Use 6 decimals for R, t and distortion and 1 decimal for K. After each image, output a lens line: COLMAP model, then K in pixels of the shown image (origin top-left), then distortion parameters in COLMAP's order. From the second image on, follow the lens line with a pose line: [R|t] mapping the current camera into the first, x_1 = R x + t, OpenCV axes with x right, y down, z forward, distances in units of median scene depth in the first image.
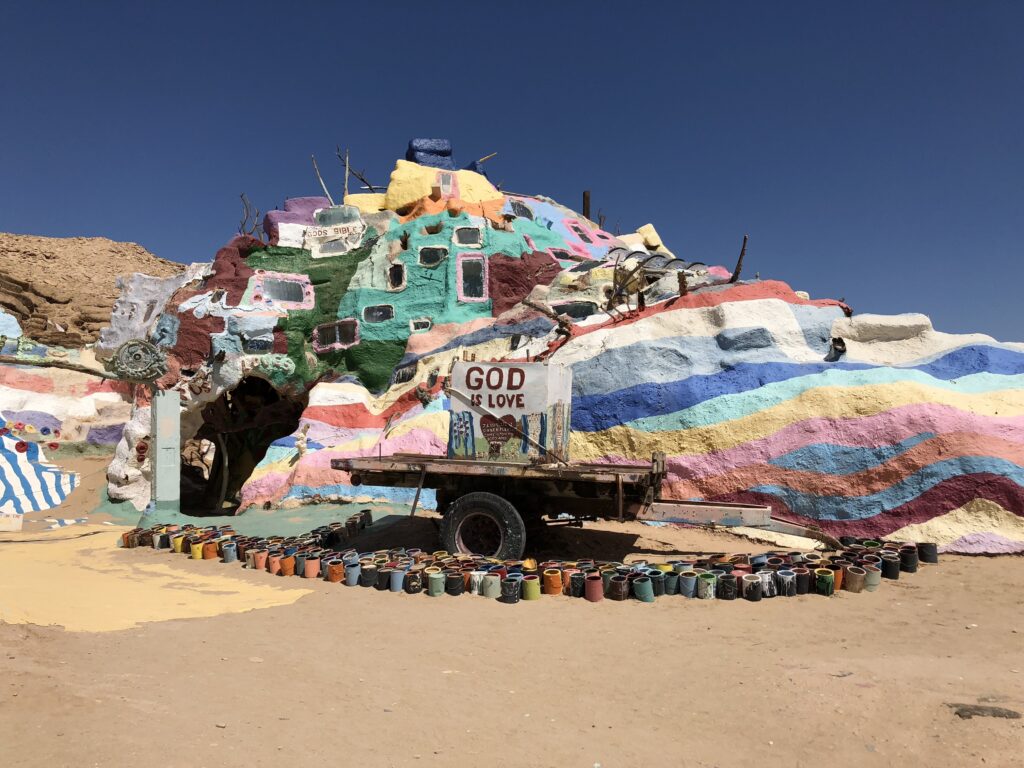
lens RADIAL K [[837.8, 0, 512.0], [0, 837.8, 384.0], [0, 0, 1]] dist [0.009568, -0.010065]
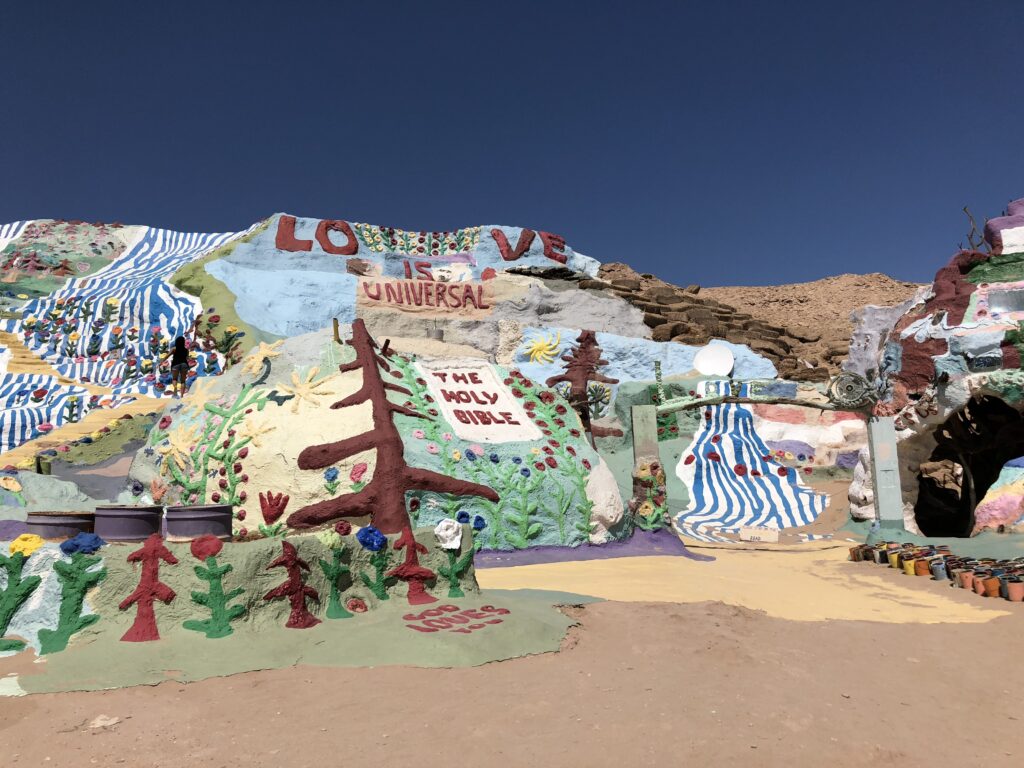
lens RADIAL K [[837.8, 0, 512.0], [0, 837.8, 384.0], [0, 0, 1]] dist [0.009568, -0.010065]
pose [[0.643402, -0.093780, -0.759762, 0.107064], [0.072563, 0.995471, -0.061424, -0.002292], [0.762081, -0.015611, 0.647293, -0.054210]]
